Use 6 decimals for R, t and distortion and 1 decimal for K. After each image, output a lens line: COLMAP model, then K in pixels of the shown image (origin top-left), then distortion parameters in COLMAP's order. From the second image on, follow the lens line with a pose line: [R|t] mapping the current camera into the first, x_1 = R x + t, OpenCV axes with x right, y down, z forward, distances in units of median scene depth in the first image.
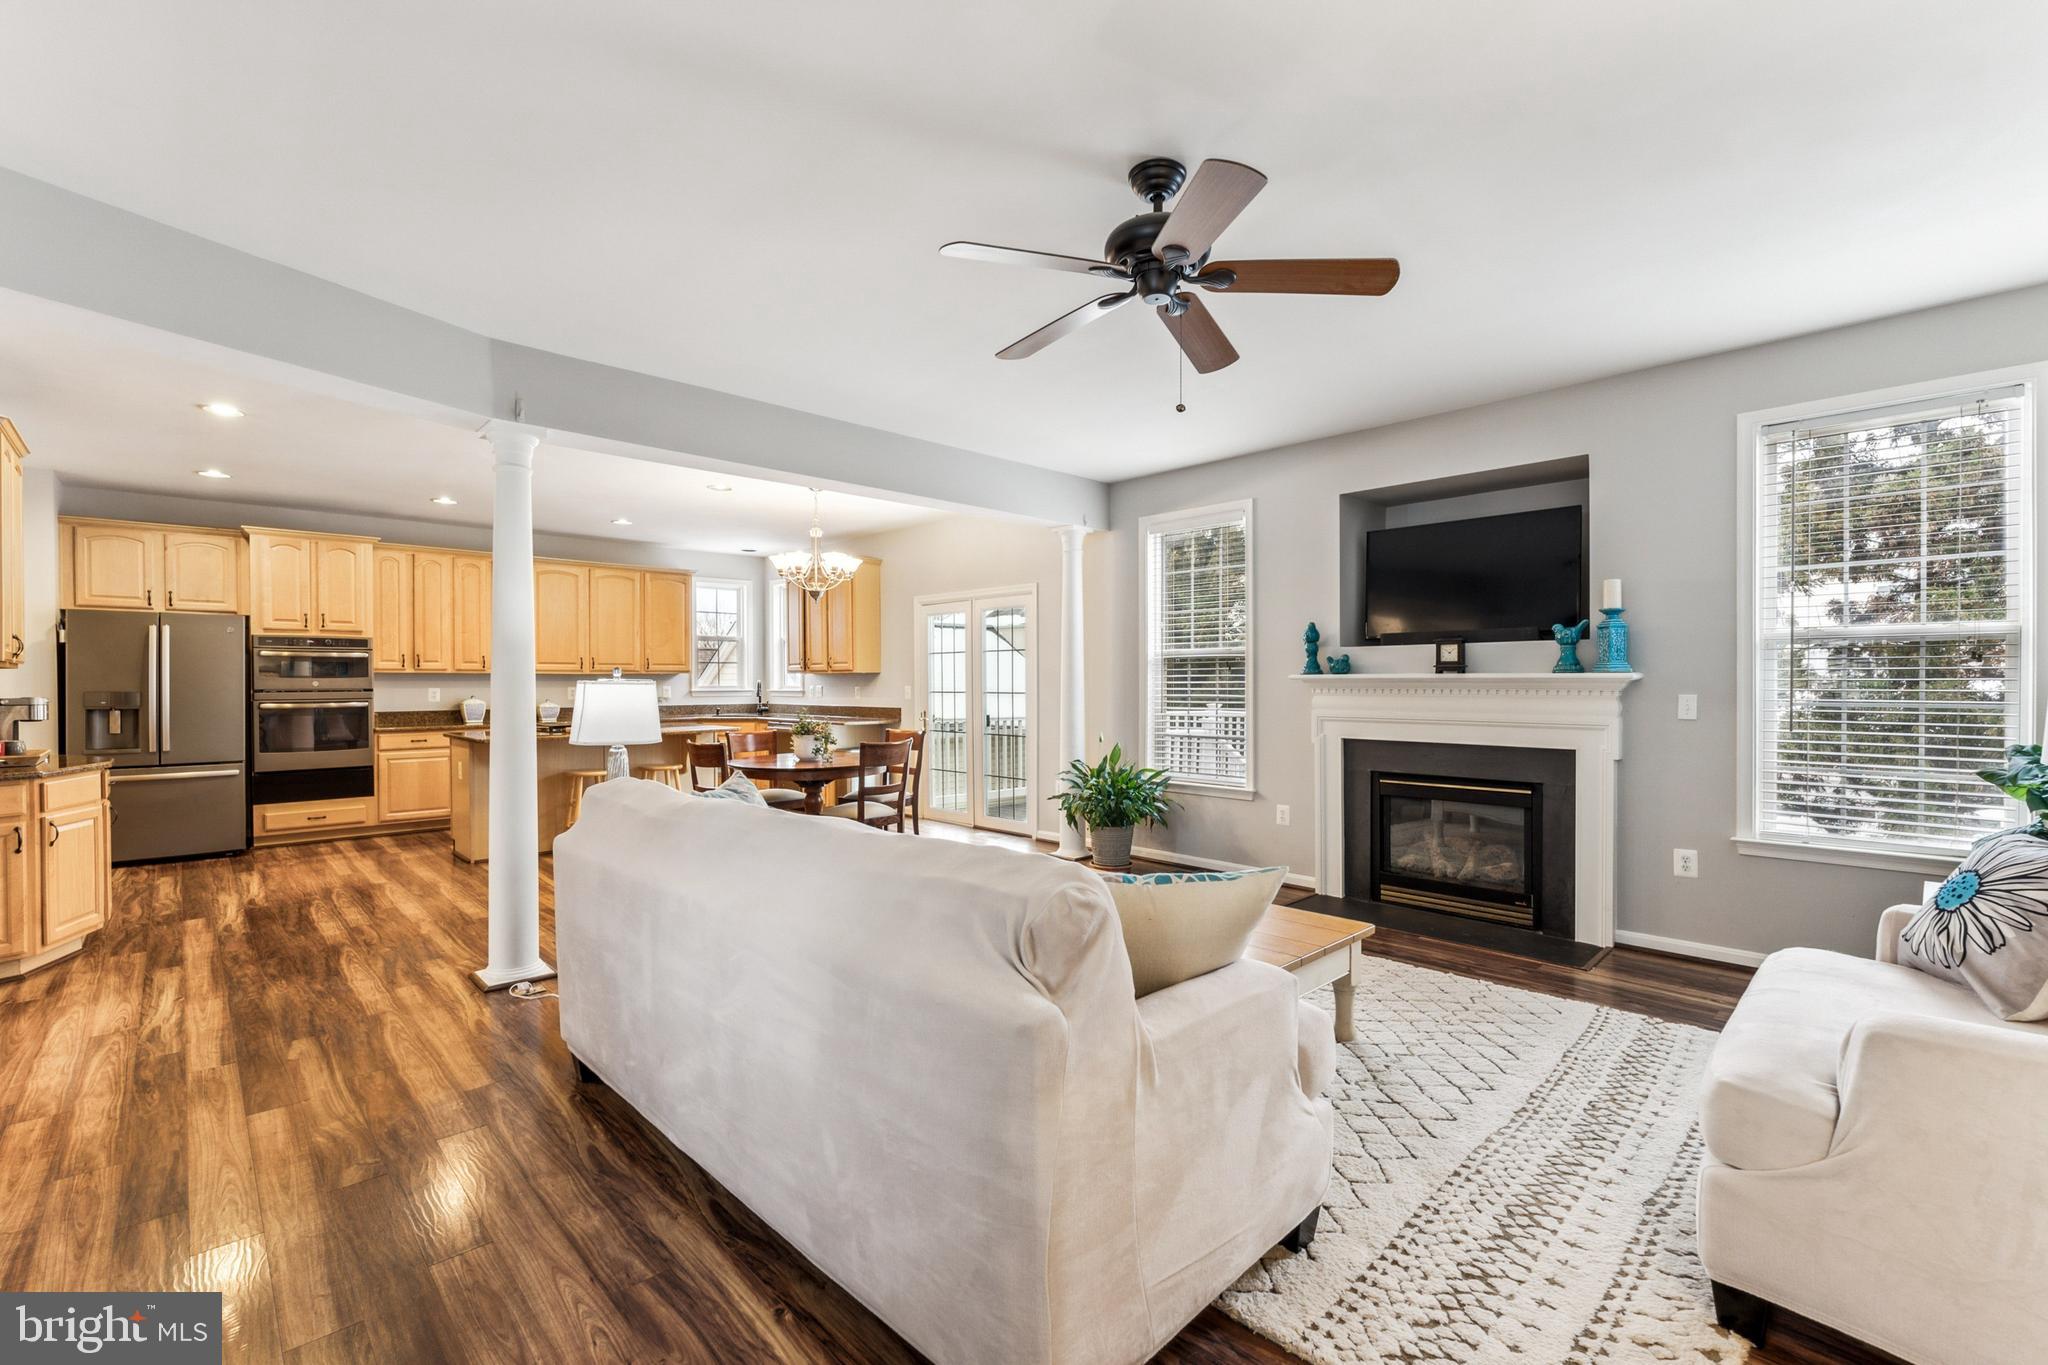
lens RADIAL K [[877.1, 0, 1012.8], [0, 877.1, 689.8], [0, 0, 1]] dist [-0.003816, -0.000953]
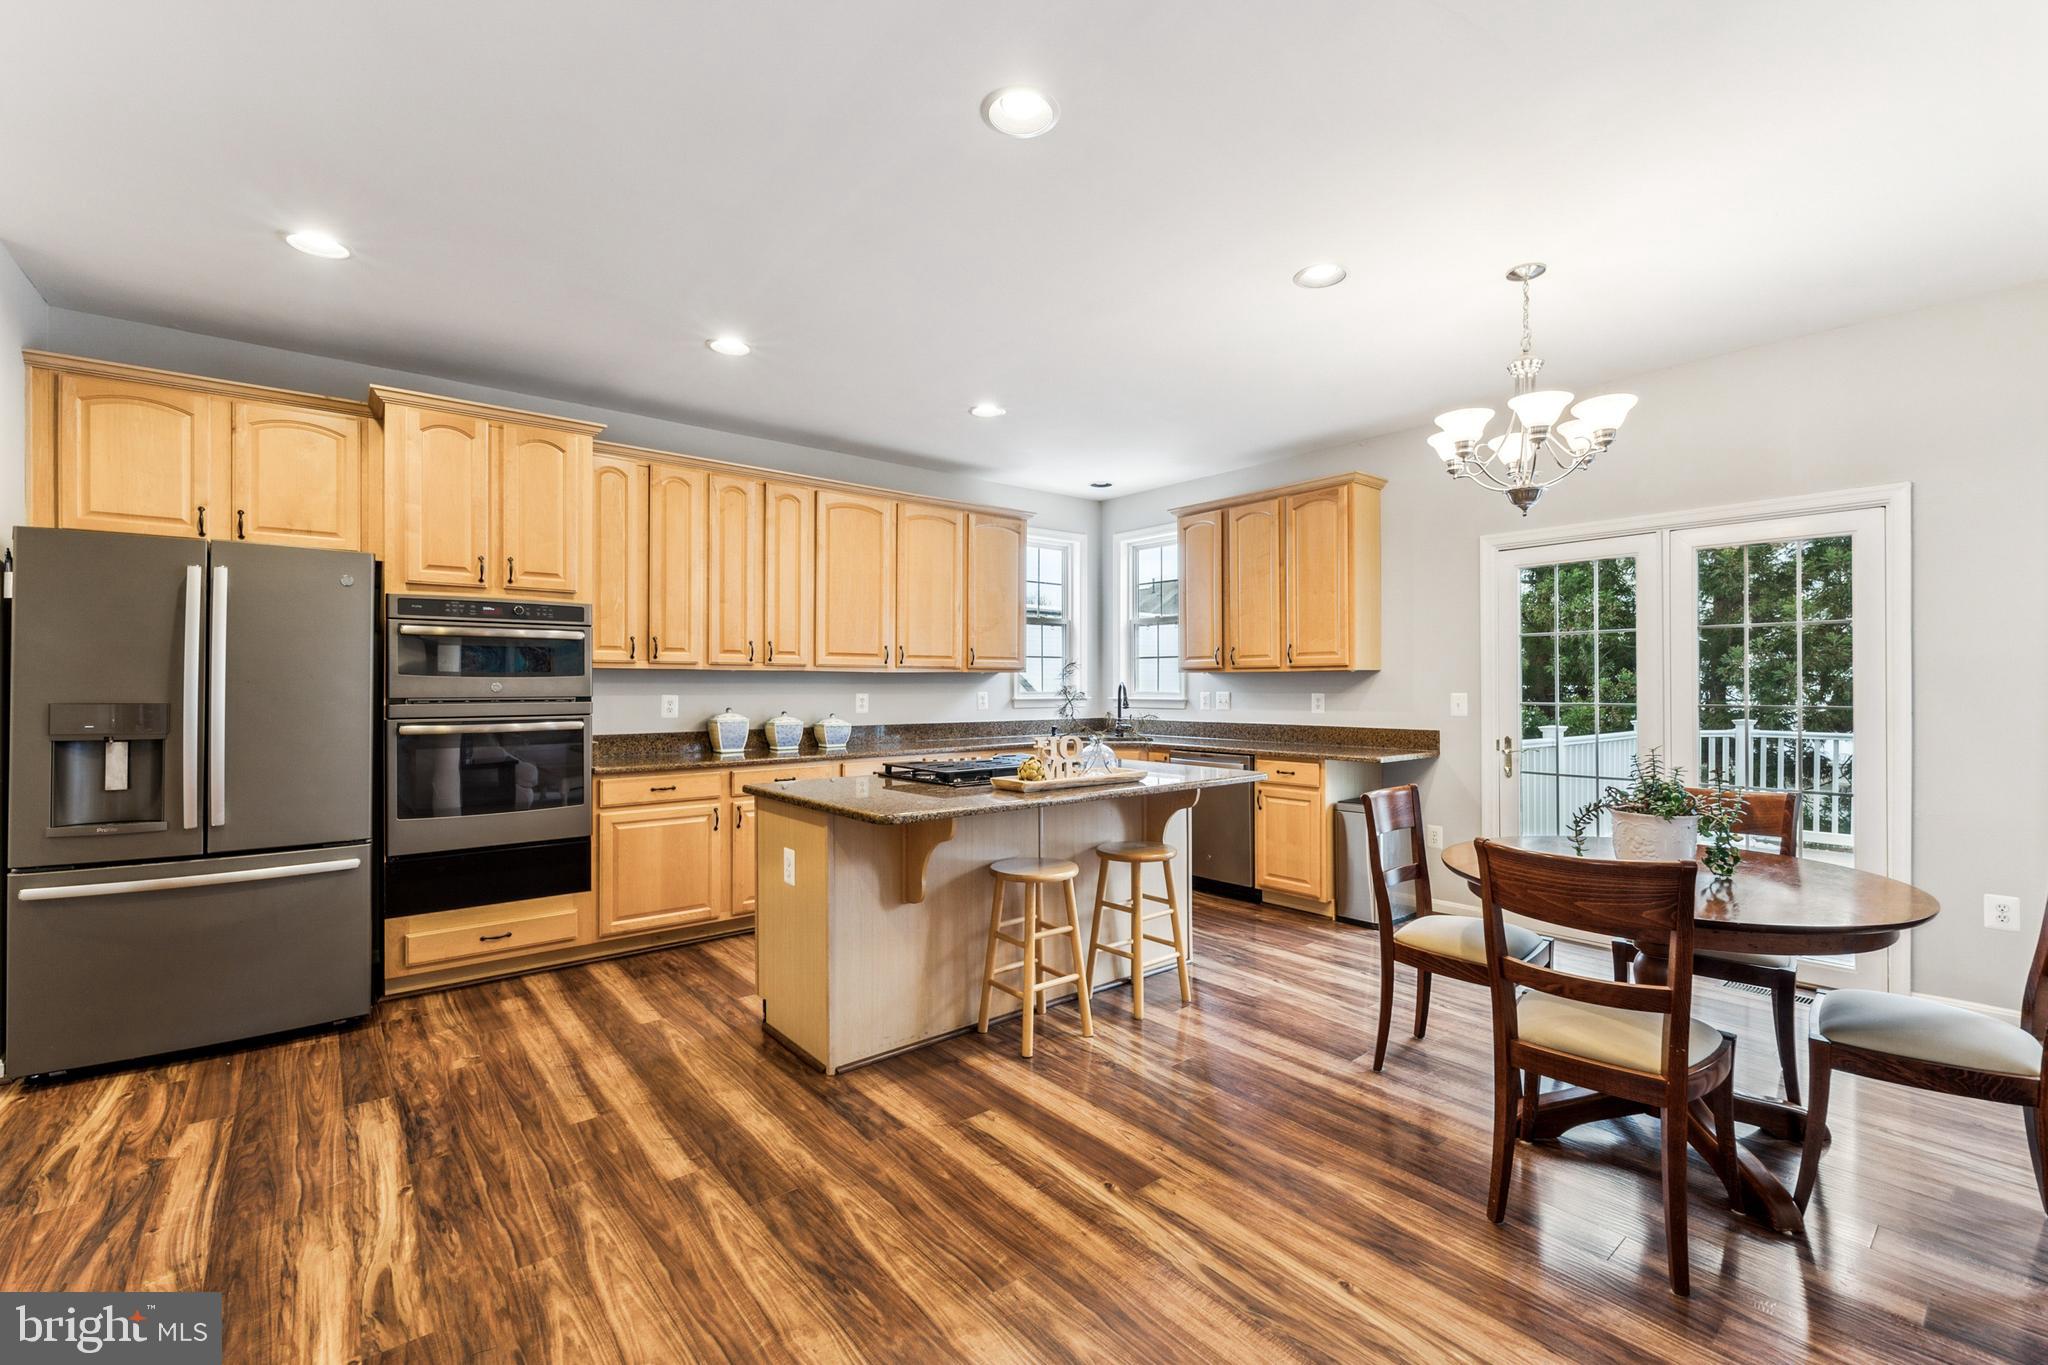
lens RADIAL K [[877.1, 0, 1035.1], [0, 877.1, 677.2], [0, 0, 1]] dist [-0.003816, -0.000953]
pose [[0.998278, 0.000980, -0.058654, -0.430684], [-0.002122, 0.999809, -0.019409, -0.003056], [0.058624, 0.019500, 0.998090, 0.476755]]
